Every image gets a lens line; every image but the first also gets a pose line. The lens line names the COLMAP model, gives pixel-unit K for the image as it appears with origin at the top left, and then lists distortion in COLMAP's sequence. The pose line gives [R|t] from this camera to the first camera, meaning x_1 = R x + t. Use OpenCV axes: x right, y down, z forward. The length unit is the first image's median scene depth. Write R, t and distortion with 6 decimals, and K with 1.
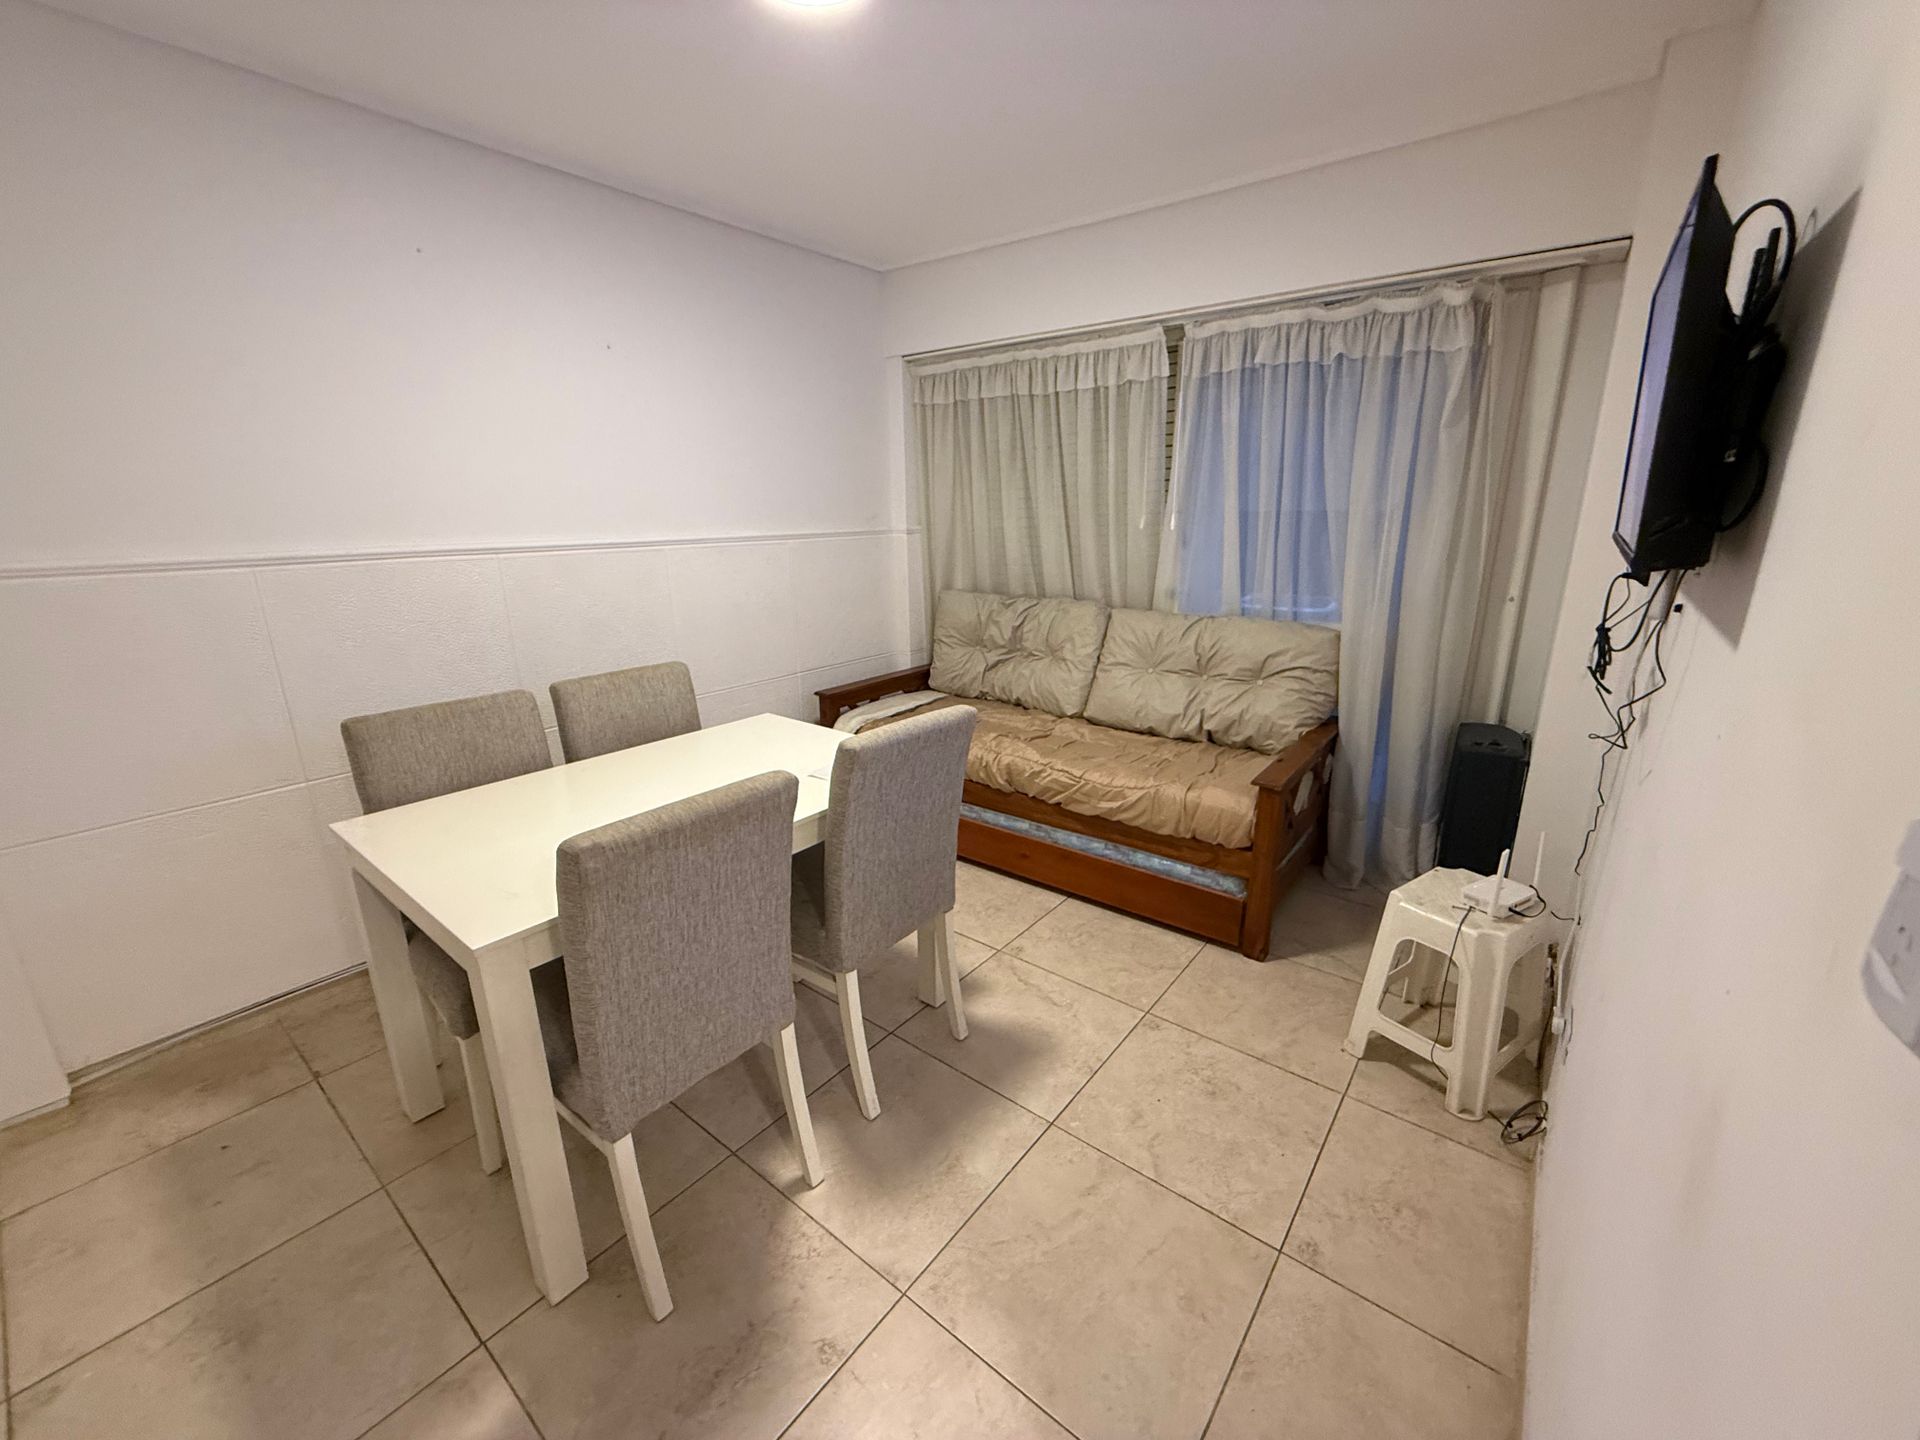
lens RADIAL K [[765.6, 0, 955.9], [0, 765.6, 727.8], [0, 0, 1]] dist [-0.000830, -0.000187]
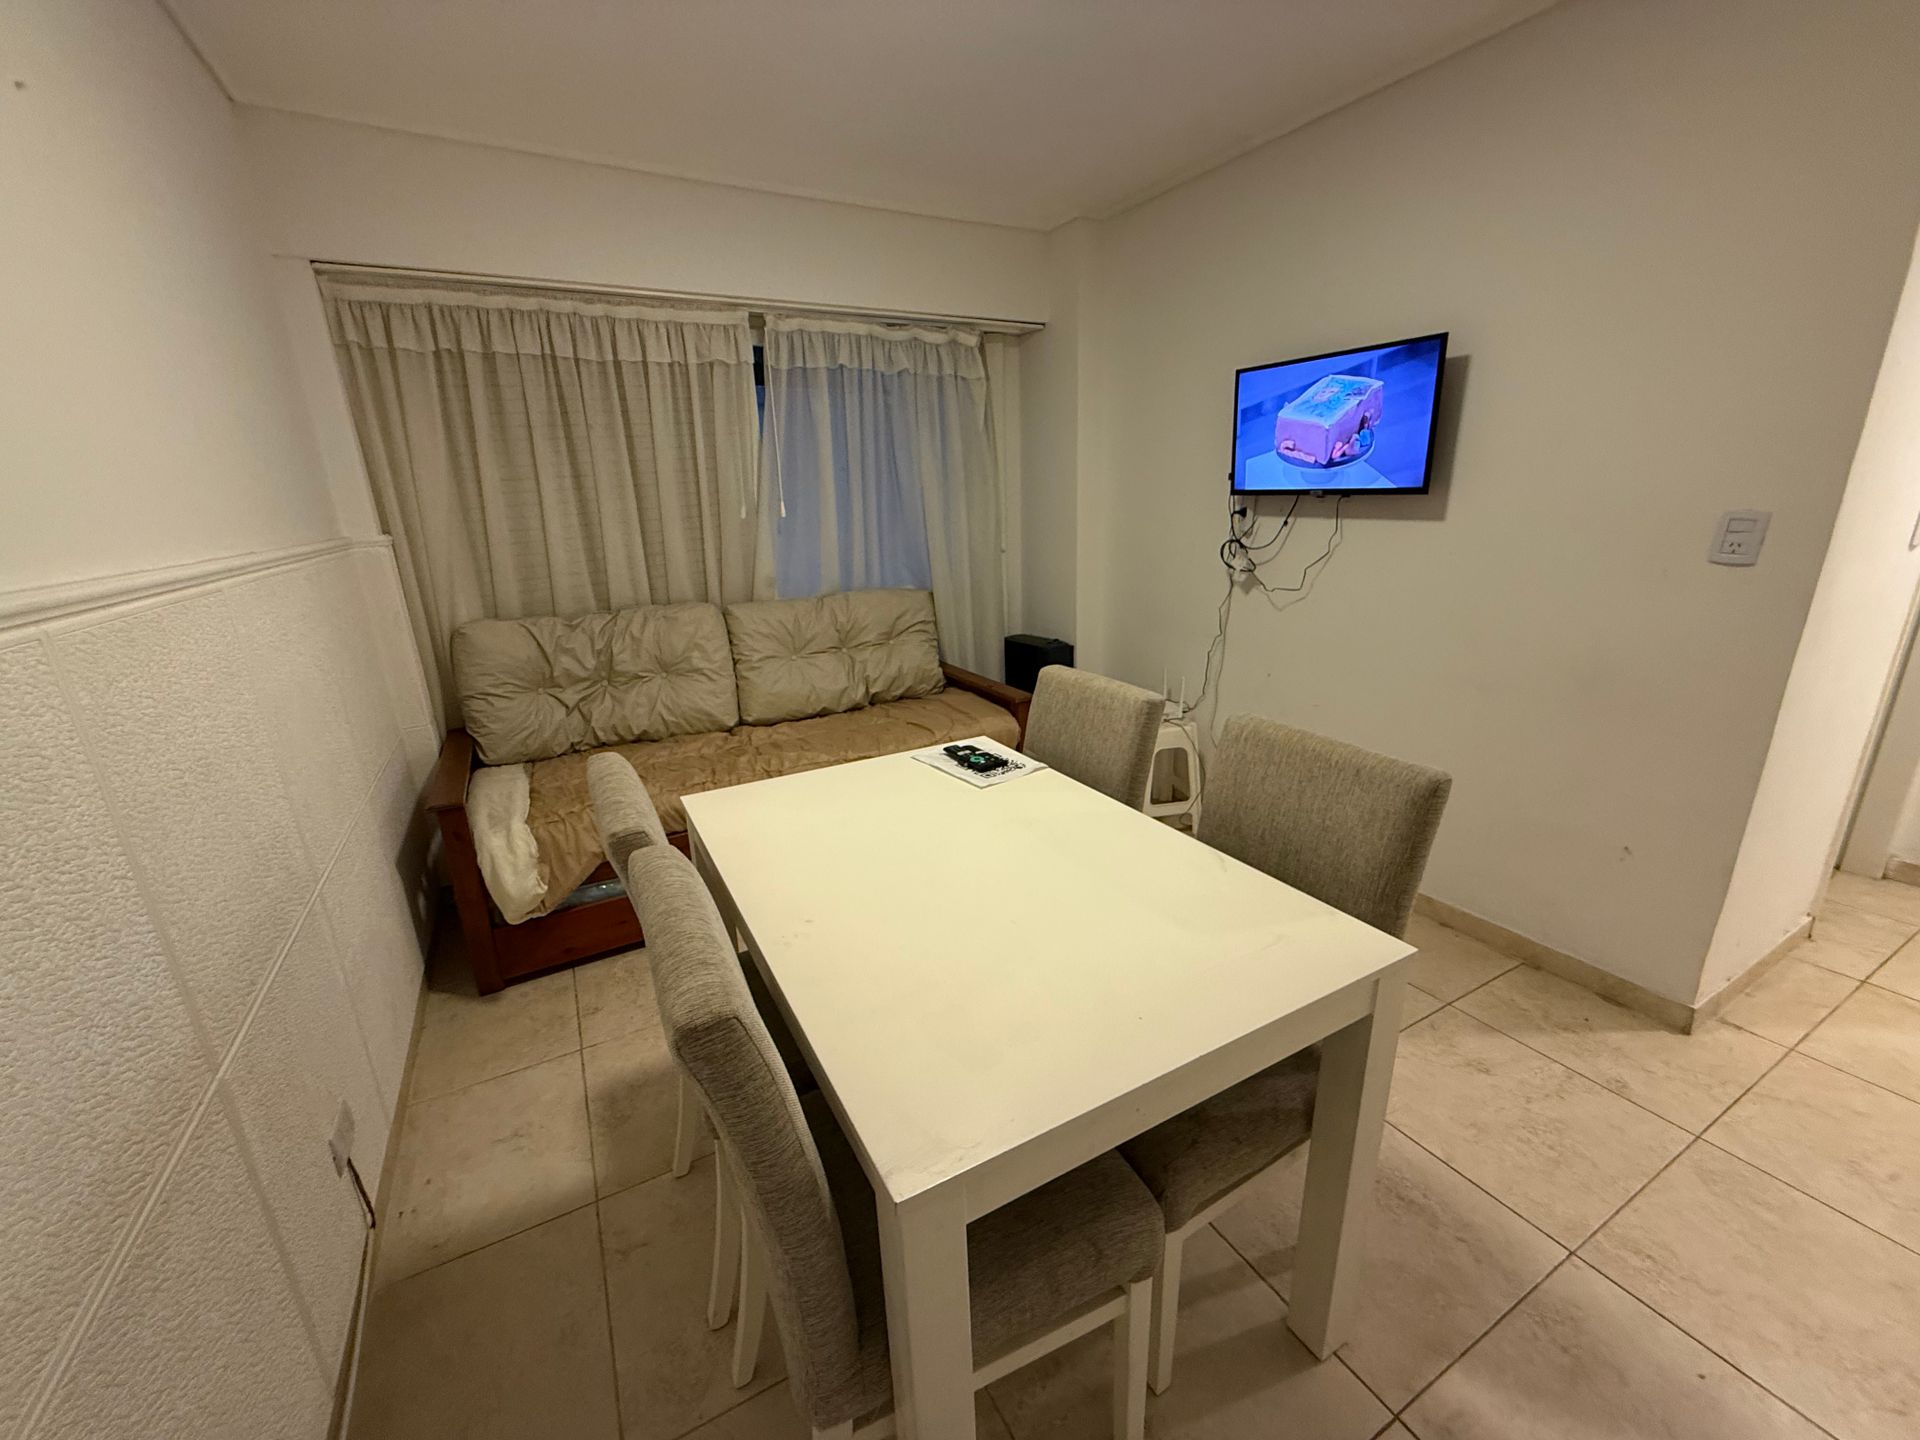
lens RADIAL K [[765.6, 0, 955.9], [0, 765.6, 727.8], [0, 0, 1]] dist [-0.000830, -0.000187]
pose [[0.387588, -0.272671, 0.880583, -0.601682], [0.287570, 0.943346, 0.165532, -0.096674], [-0.875831, 0.189071, 0.444042, 0.399612]]
